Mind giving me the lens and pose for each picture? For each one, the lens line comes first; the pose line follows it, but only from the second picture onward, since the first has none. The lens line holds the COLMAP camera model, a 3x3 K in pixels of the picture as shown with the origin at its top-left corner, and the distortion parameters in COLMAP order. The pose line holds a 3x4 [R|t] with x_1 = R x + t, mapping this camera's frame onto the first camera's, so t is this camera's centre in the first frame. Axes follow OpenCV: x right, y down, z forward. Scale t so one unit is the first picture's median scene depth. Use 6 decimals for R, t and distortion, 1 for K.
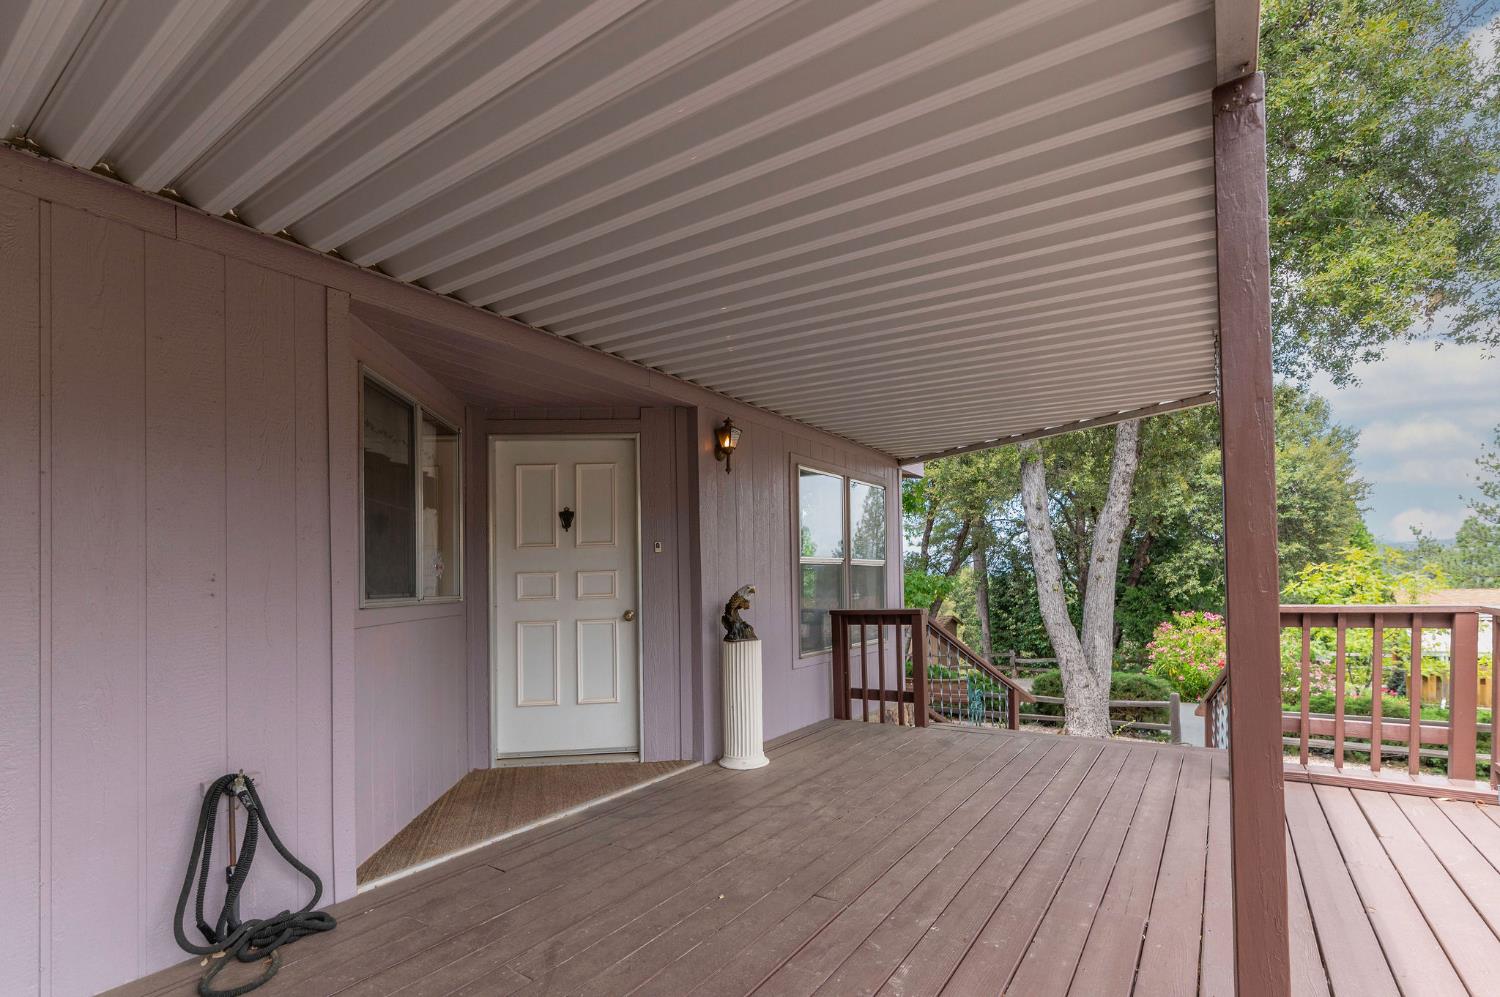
lens RADIAL K [[694.4, 0, 748.1], [0, 694.4, 537.9], [0, 0, 1]] dist [-0.000146, -0.000082]
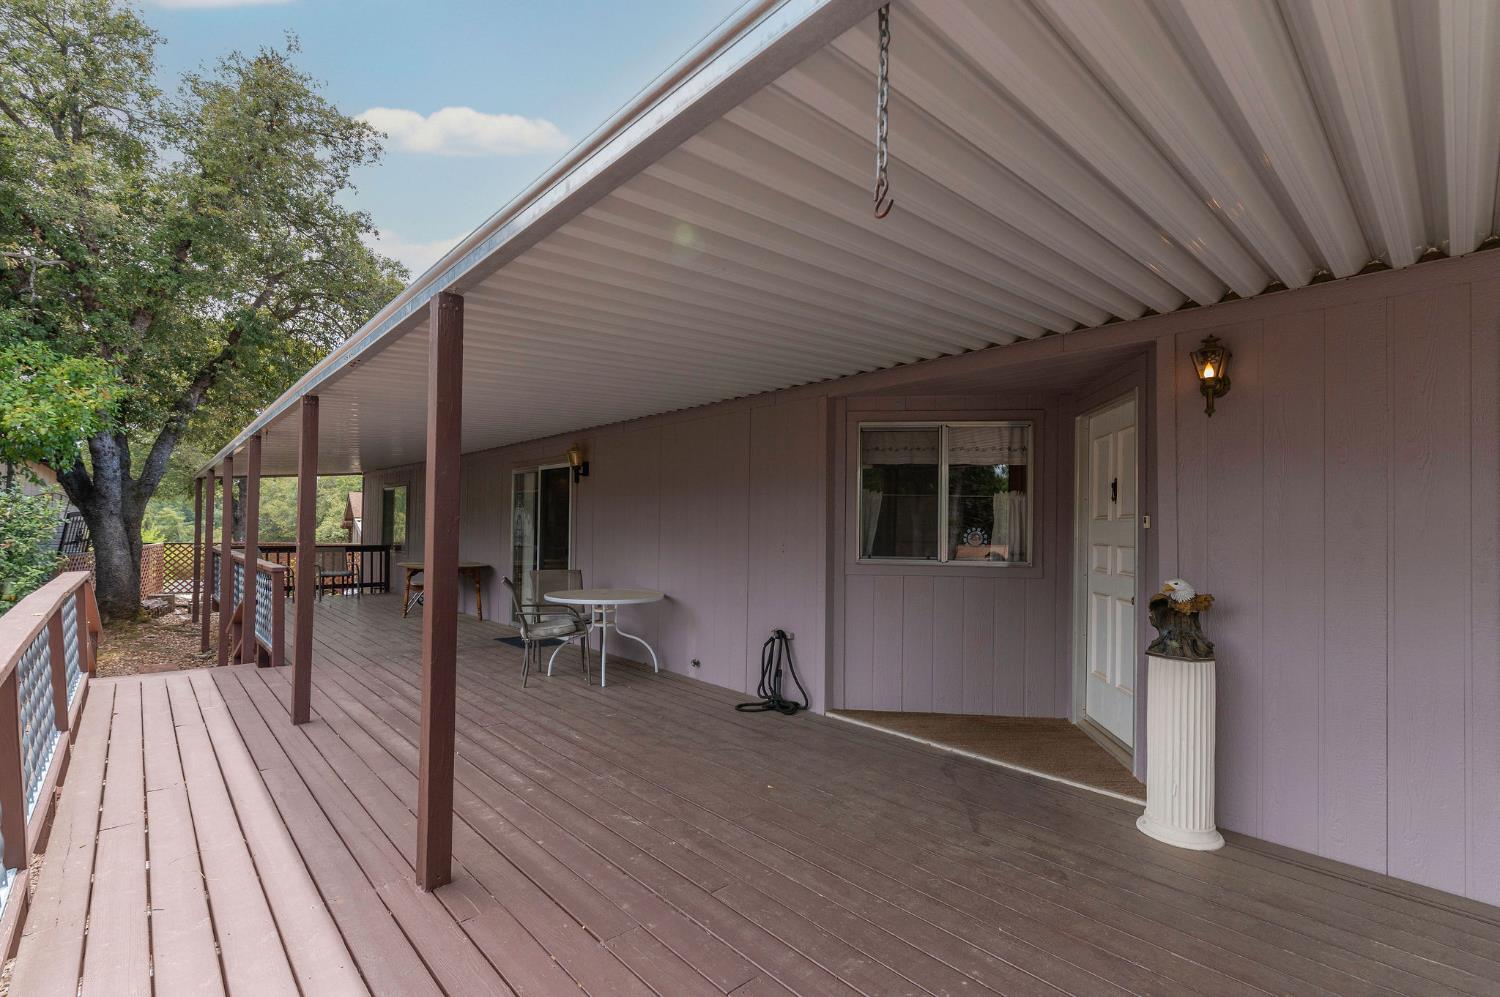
lens RADIAL K [[656.7, 0, 750.0], [0, 656.7, 498.5], [0, 0, 1]] dist [-0.000293, -0.000292]
pose [[-0.221780, -0.014389, -0.974990, 1.226870], [0.062887, 0.997598, -0.029028, -0.035455], [0.973067, -0.067752, -0.220343, 1.230001]]
